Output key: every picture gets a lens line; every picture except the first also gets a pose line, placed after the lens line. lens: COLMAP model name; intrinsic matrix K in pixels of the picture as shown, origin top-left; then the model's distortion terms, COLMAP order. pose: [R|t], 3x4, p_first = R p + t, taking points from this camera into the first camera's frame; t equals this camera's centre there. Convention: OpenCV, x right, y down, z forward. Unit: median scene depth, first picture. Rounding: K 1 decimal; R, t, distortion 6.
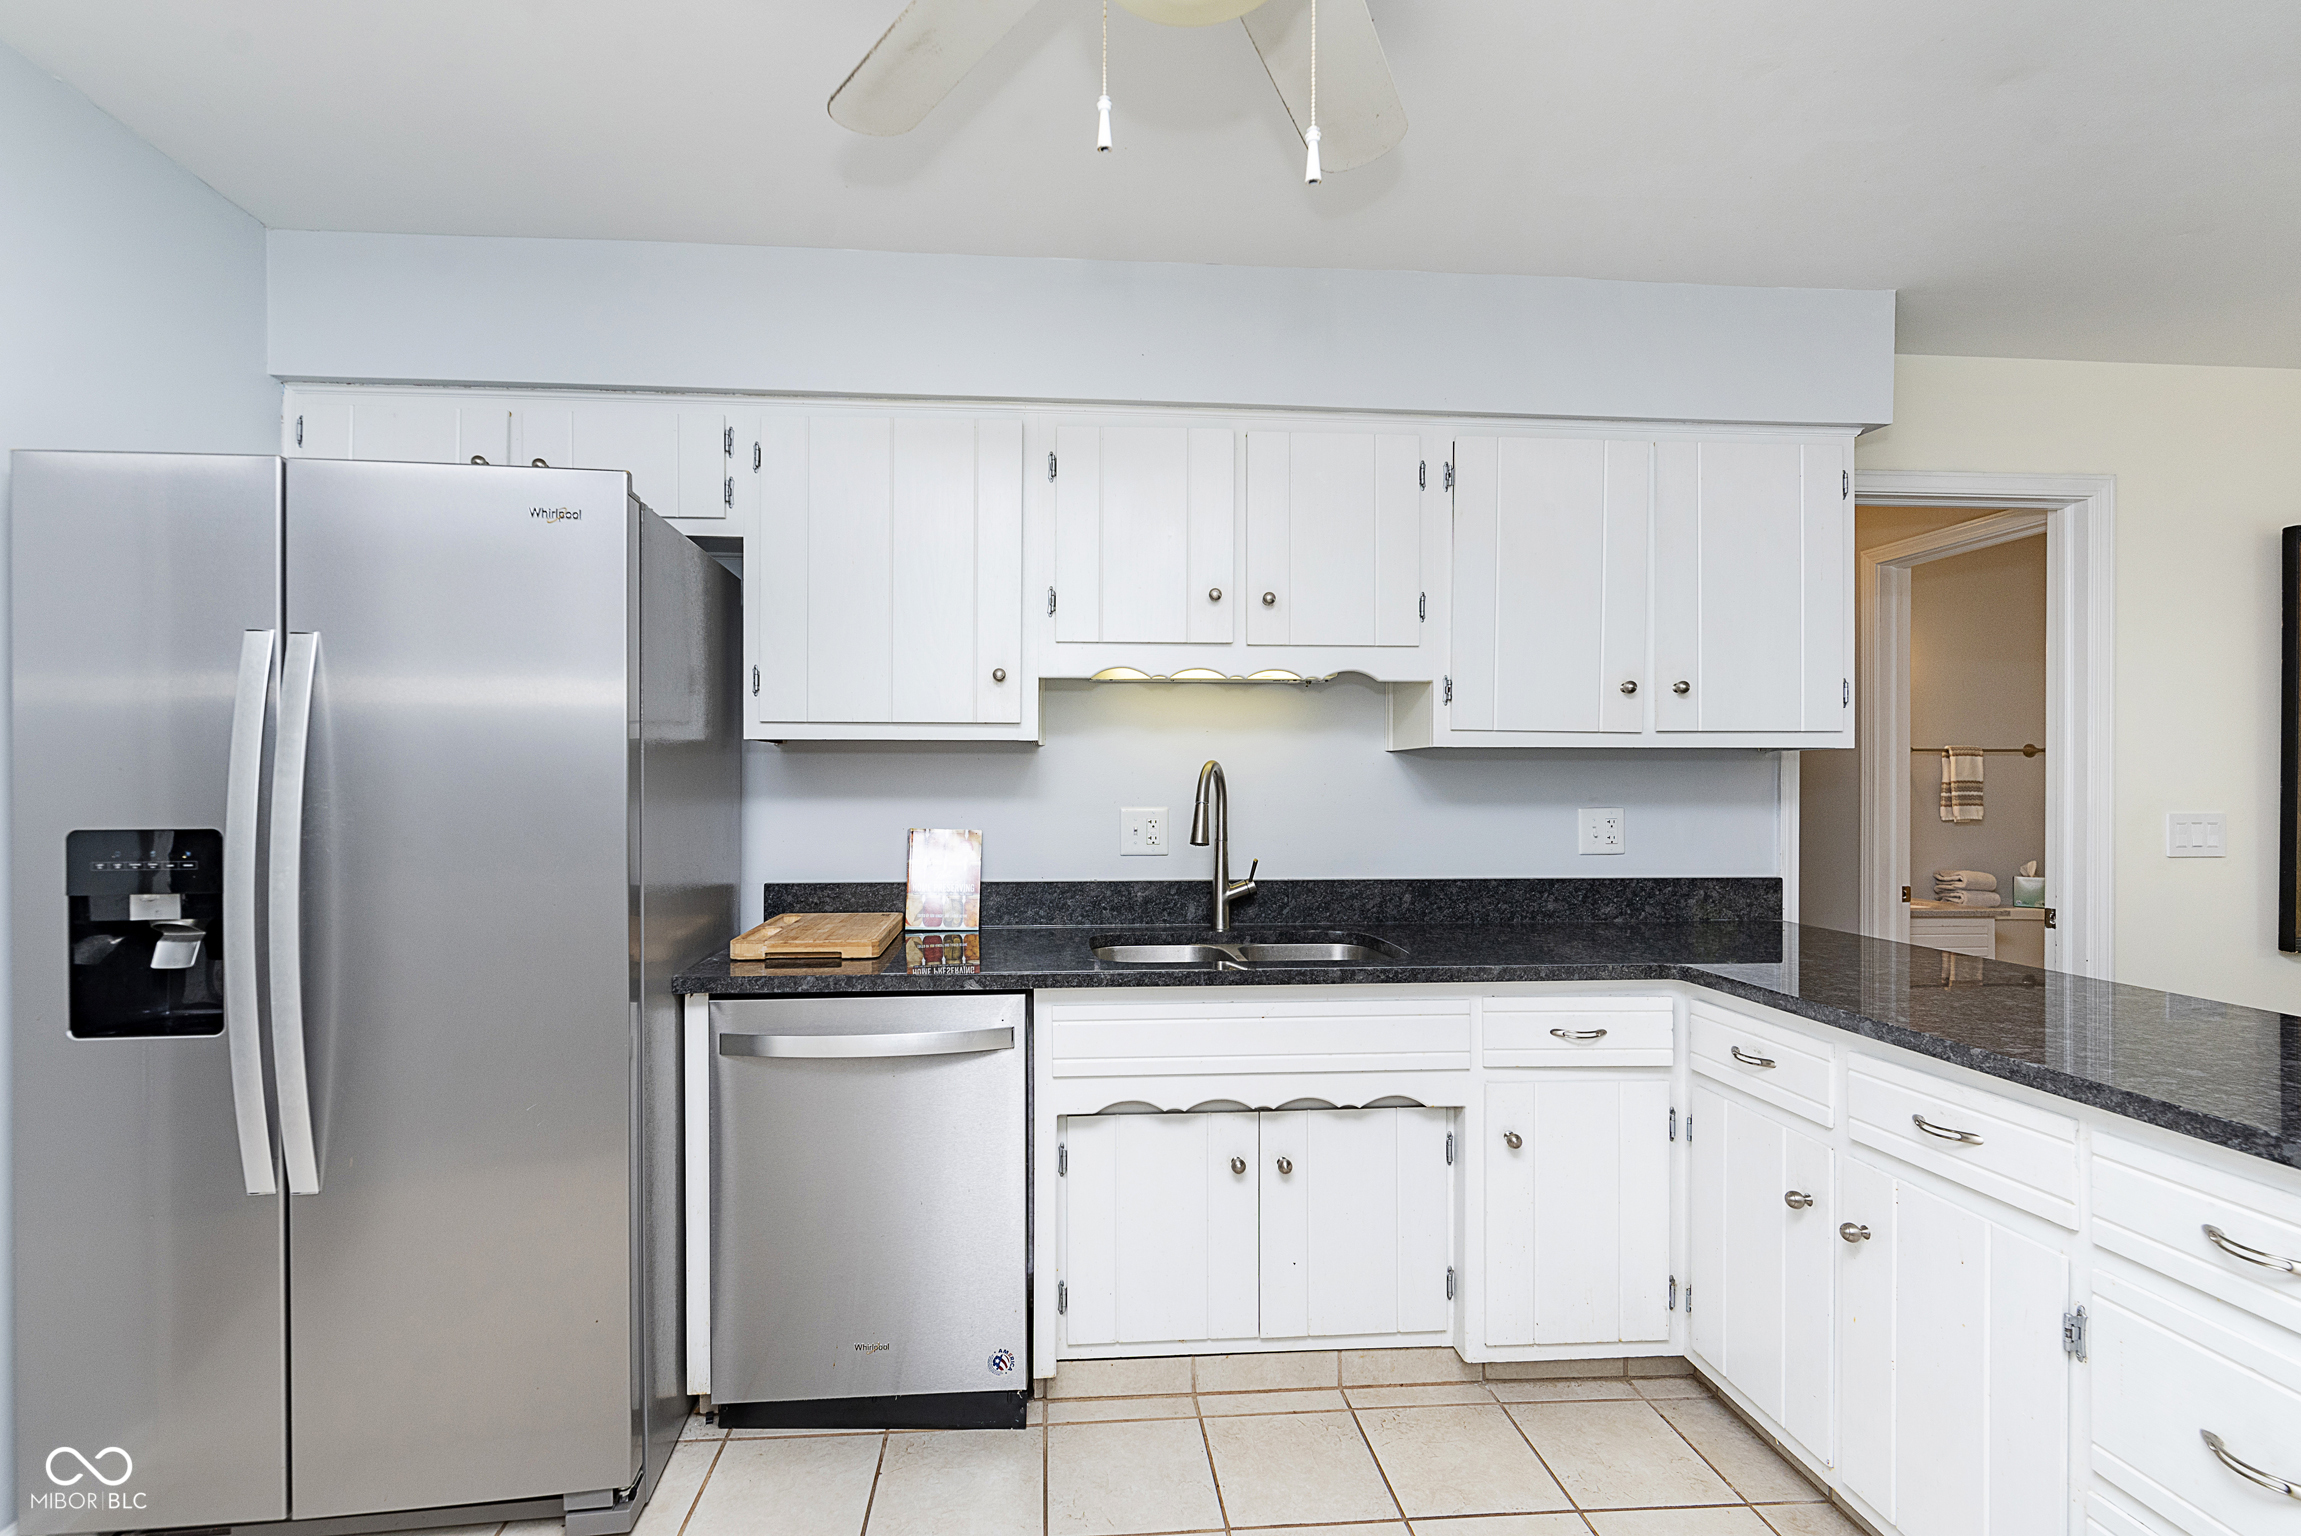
lens RADIAL K [[1005.3, 0, 1143.2], [0, 1005.3, 781.5], [0, 0, 1]] dist [-0.002702, -0.000472]
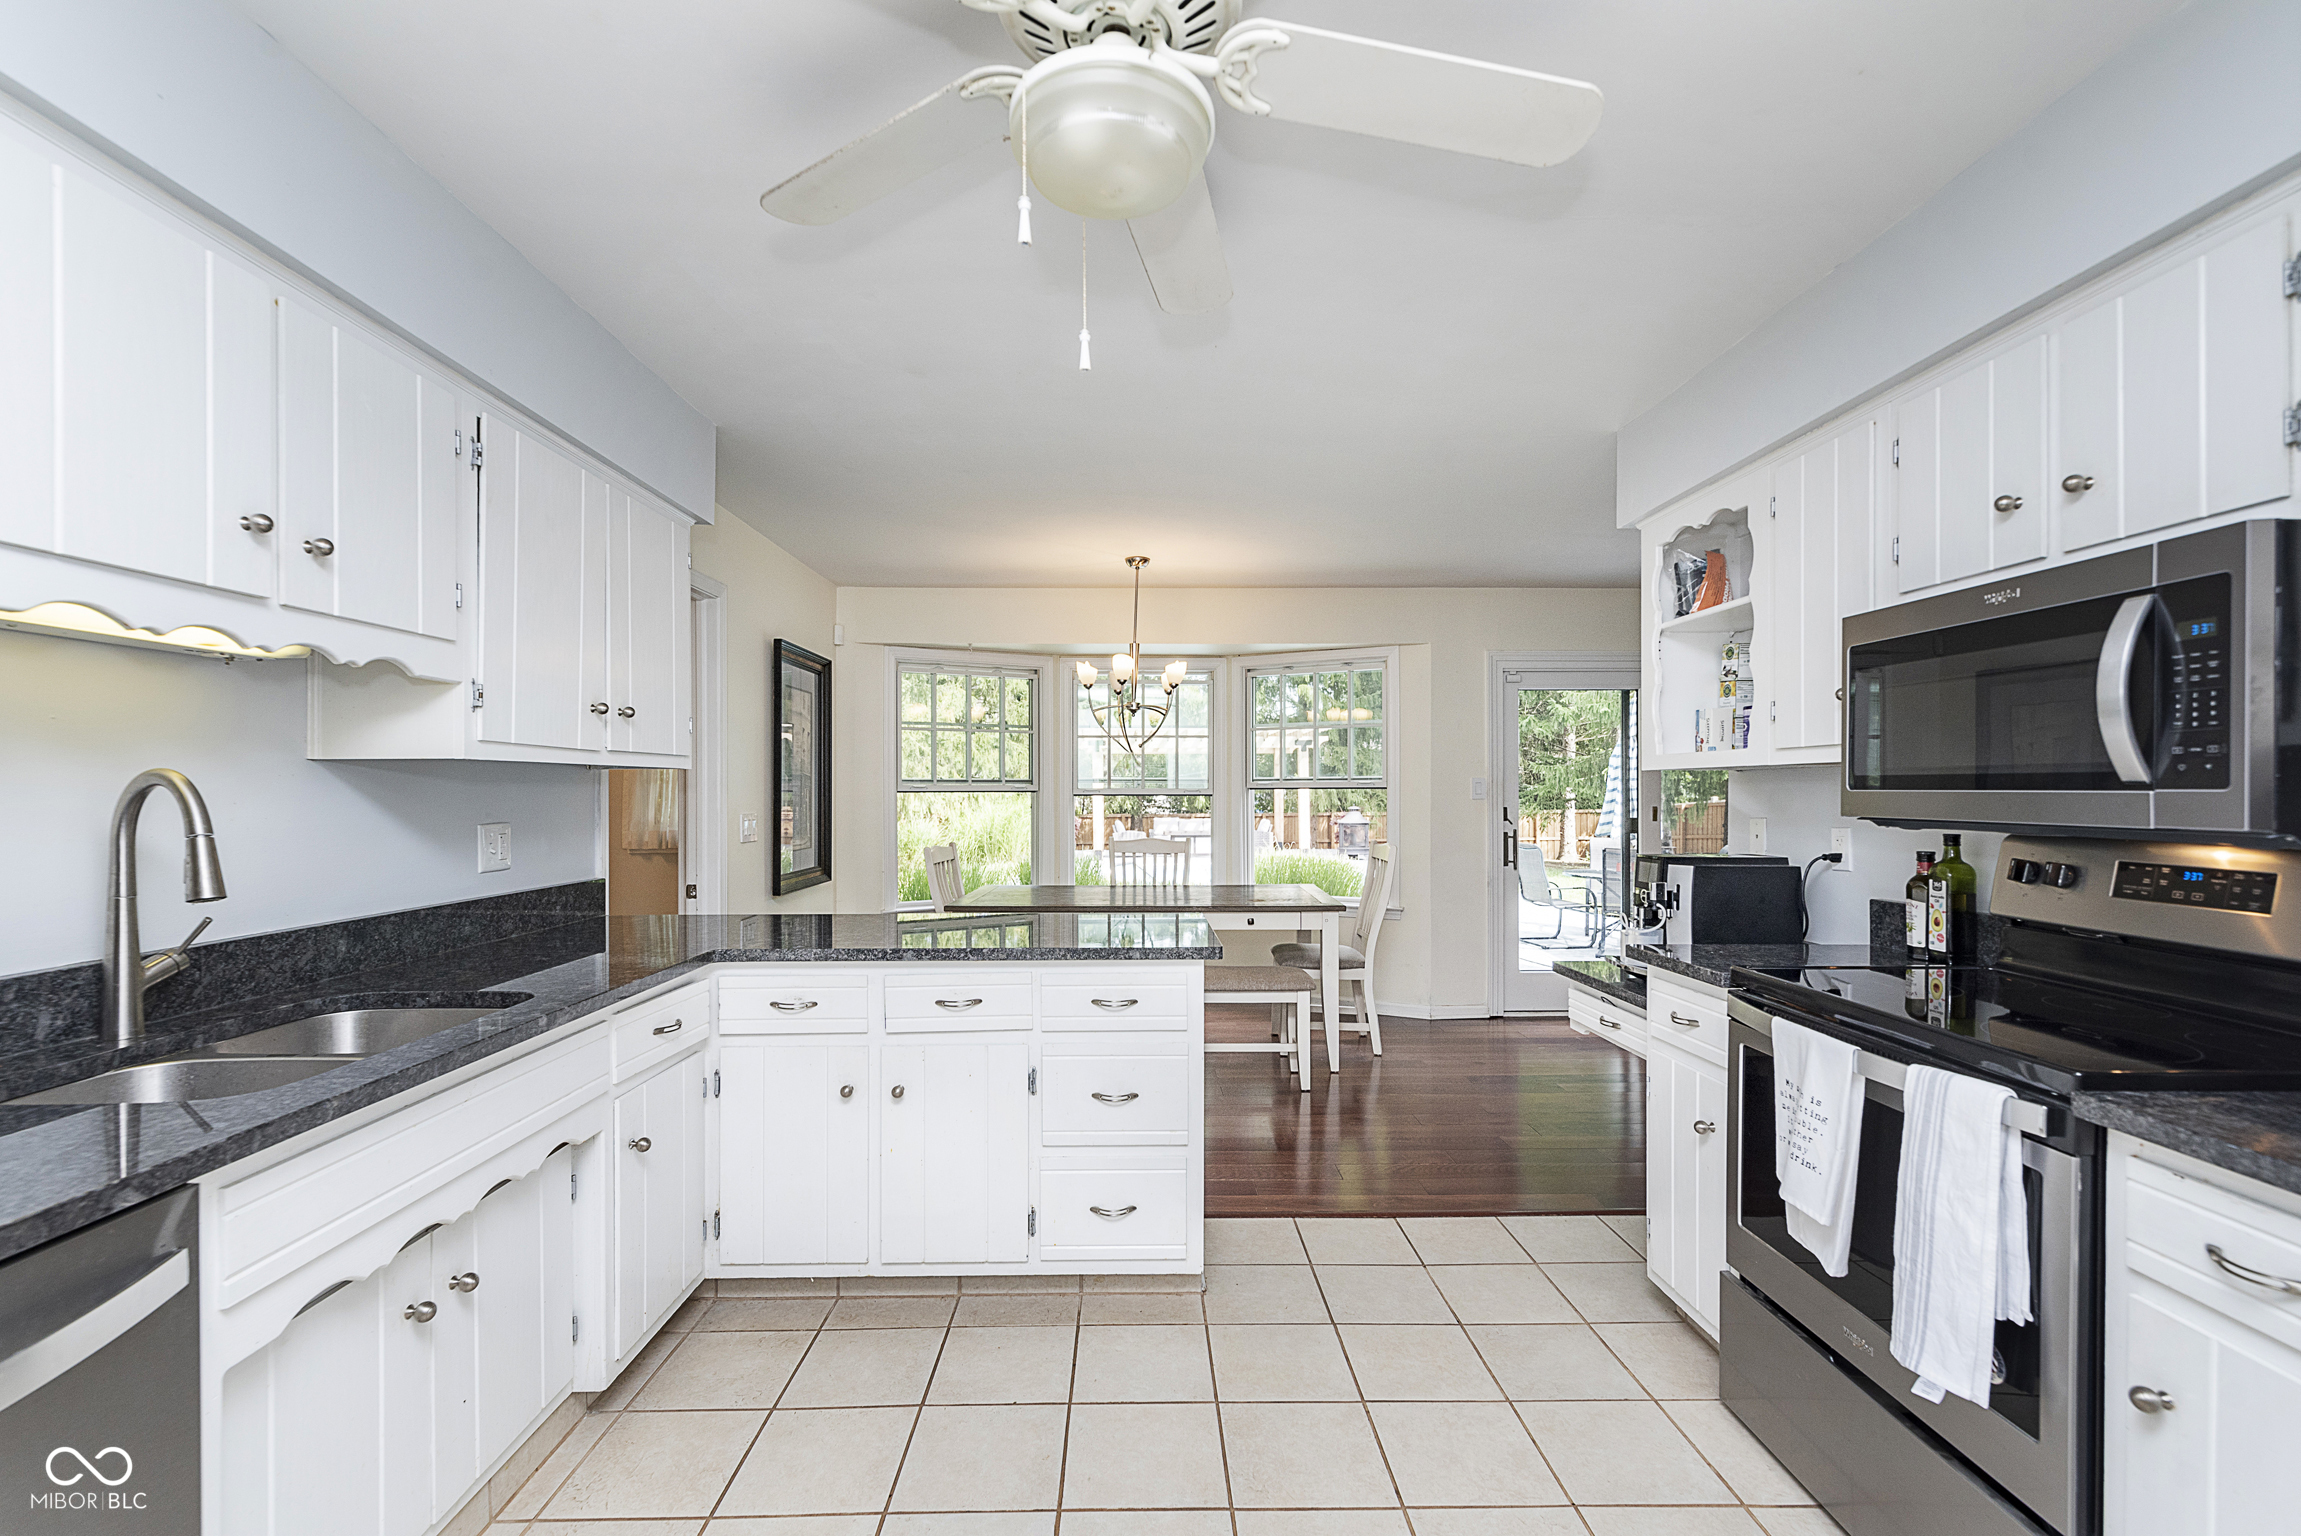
lens RADIAL K [[1005.3, 0, 1144.9], [0, 1005.3, 778.4], [0, 0, 1]] dist [-0.002702, -0.000472]
pose [[0.062920, 0.008388, 0.997983, -0.492599], [-0.002310, 0.999963, -0.008259, -0.010615], [-0.998016, -0.001785, 0.062937, 0.323322]]
